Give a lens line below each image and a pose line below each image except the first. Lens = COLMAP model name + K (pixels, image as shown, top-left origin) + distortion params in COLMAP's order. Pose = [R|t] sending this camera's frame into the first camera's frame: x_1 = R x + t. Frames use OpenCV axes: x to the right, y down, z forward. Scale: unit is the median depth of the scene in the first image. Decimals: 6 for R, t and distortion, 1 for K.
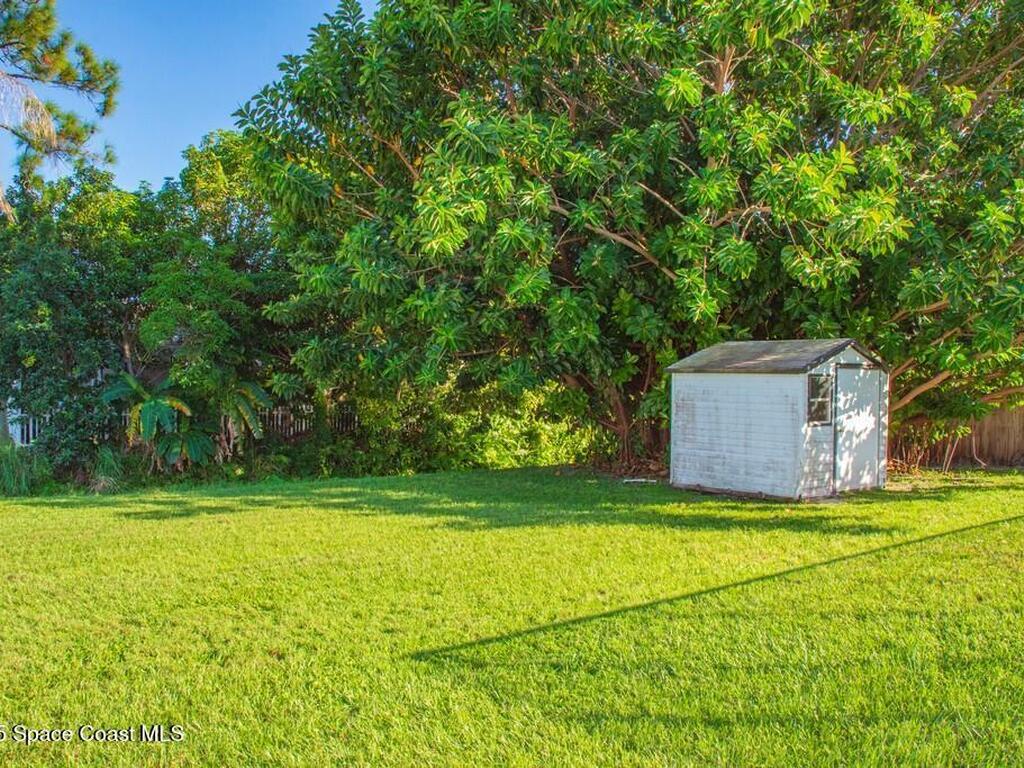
lens RADIAL K [[910.8, 0, 512.0], [0, 910.8, 384.0], [0, 0, 1]] dist [-0.104379, 0.013231]
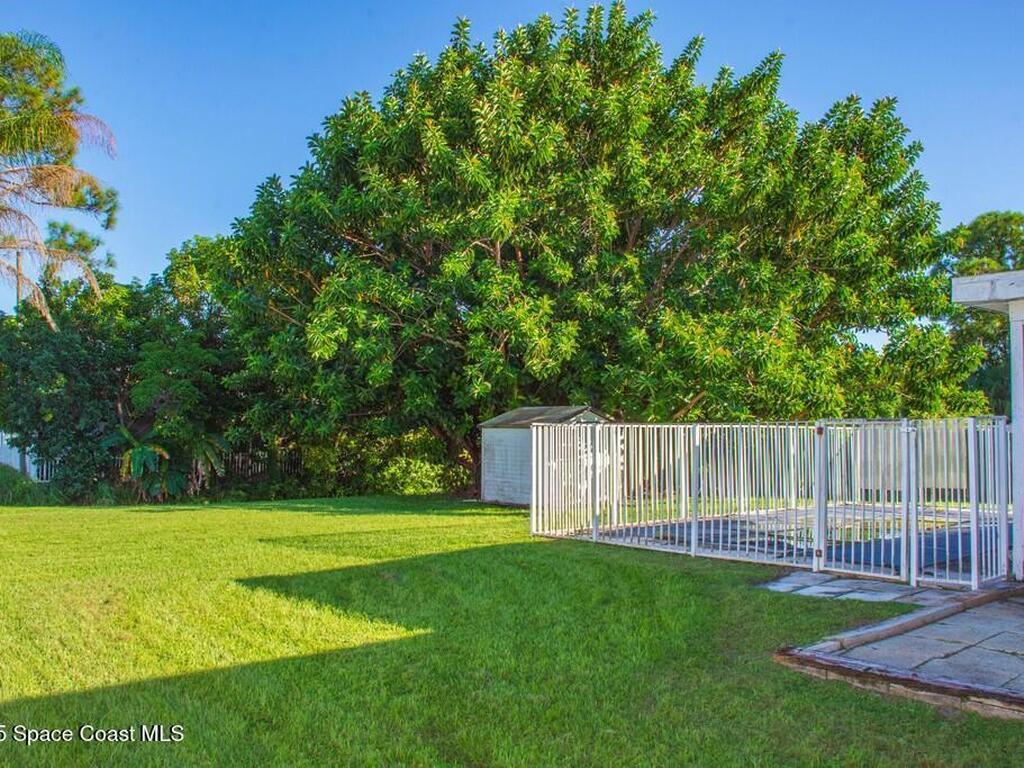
lens RADIAL K [[910.8, 0, 512.0], [0, 910.8, 384.0], [0, 0, 1]] dist [-0.104379, 0.013231]
pose [[0.999759, 0.000283, 0.021973, 0.183486], [0.000956, 0.998409, -0.056385, 0.000876], [-0.021954, 0.056393, 0.998167, -0.520483]]
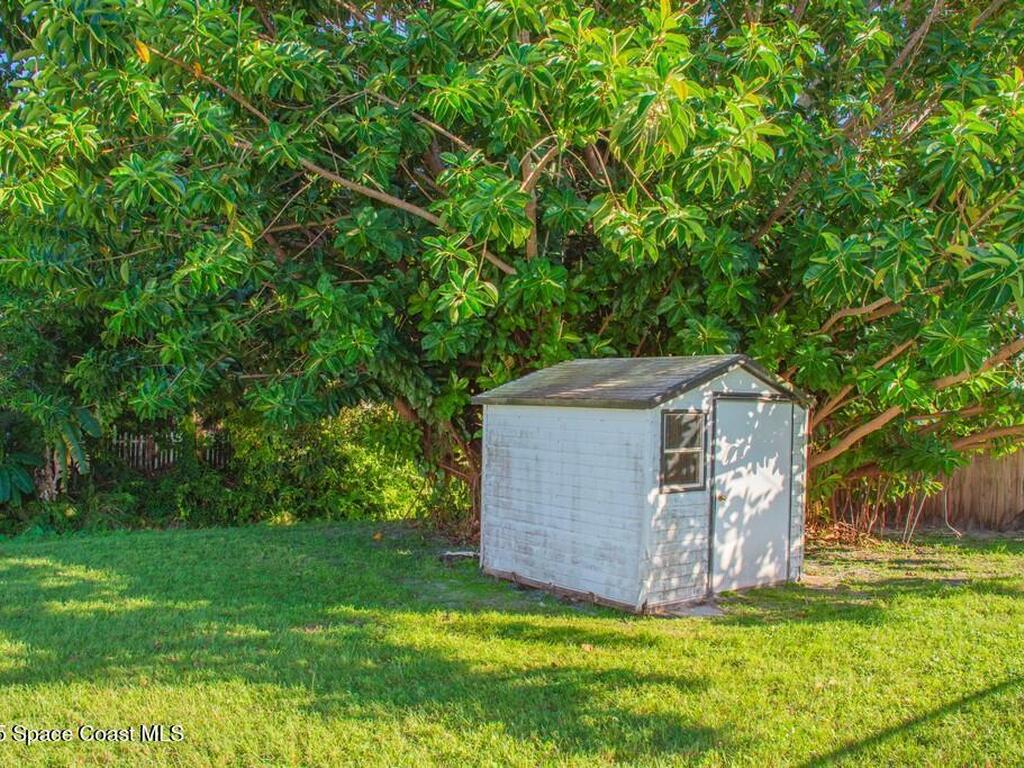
lens RADIAL K [[910.8, 0, 512.0], [0, 910.8, 384.0], [0, 0, 1]] dist [-0.104379, 0.013231]
pose [[0.999925, 0.011110, -0.005191, 0.191356], [-0.011240, 0.999603, -0.025839, -0.009396], [0.004902, 0.025896, 0.999653, 0.307211]]
